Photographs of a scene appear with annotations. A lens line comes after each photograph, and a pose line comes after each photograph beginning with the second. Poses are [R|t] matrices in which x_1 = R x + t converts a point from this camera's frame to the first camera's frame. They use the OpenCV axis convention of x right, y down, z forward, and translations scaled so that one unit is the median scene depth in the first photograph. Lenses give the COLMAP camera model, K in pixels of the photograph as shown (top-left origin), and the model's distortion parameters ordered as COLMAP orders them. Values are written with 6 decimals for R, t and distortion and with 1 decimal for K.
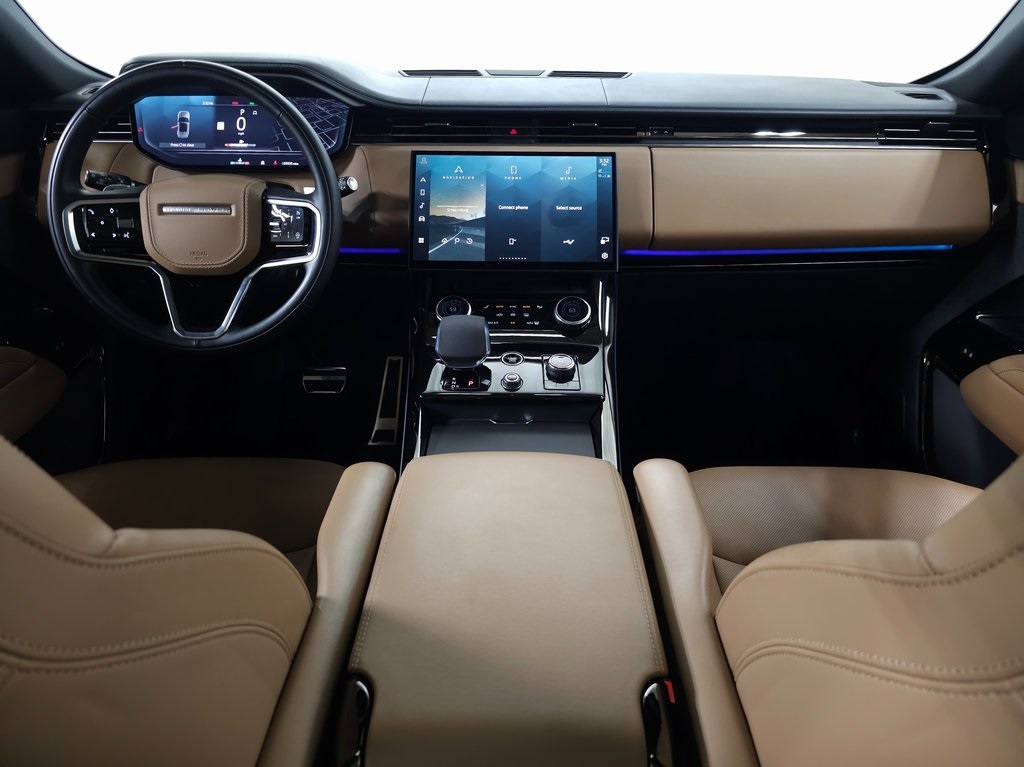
lens RADIAL K [[685.3, 0, 516.7], [0, 685.3, 385.2], [0, 0, 1]] dist [0.038991, -0.045479]
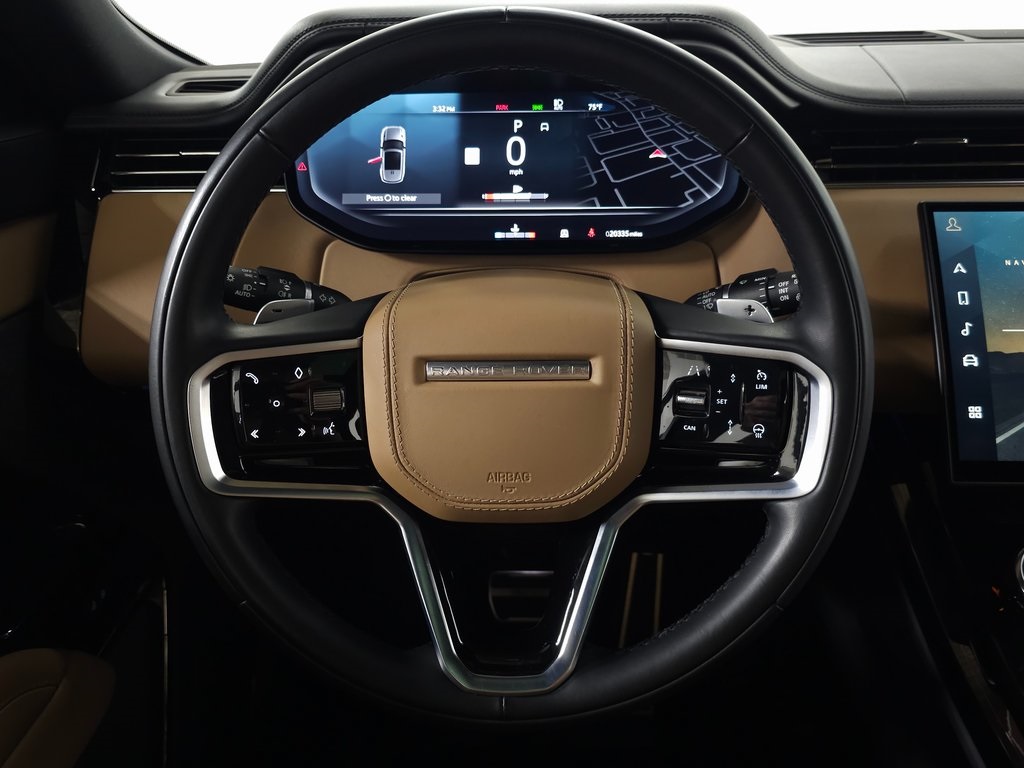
lens RADIAL K [[864.3, 0, 508.0], [0, 864.3, 386.2], [0, 0, 1]] dist [0.031730, -0.012671]
pose [[0.999358, -0.006921, -0.035157, -0.402424], [0.004560, 0.997757, -0.066791, -0.190123], [0.035540, 0.066588, 0.997147, 0.448730]]
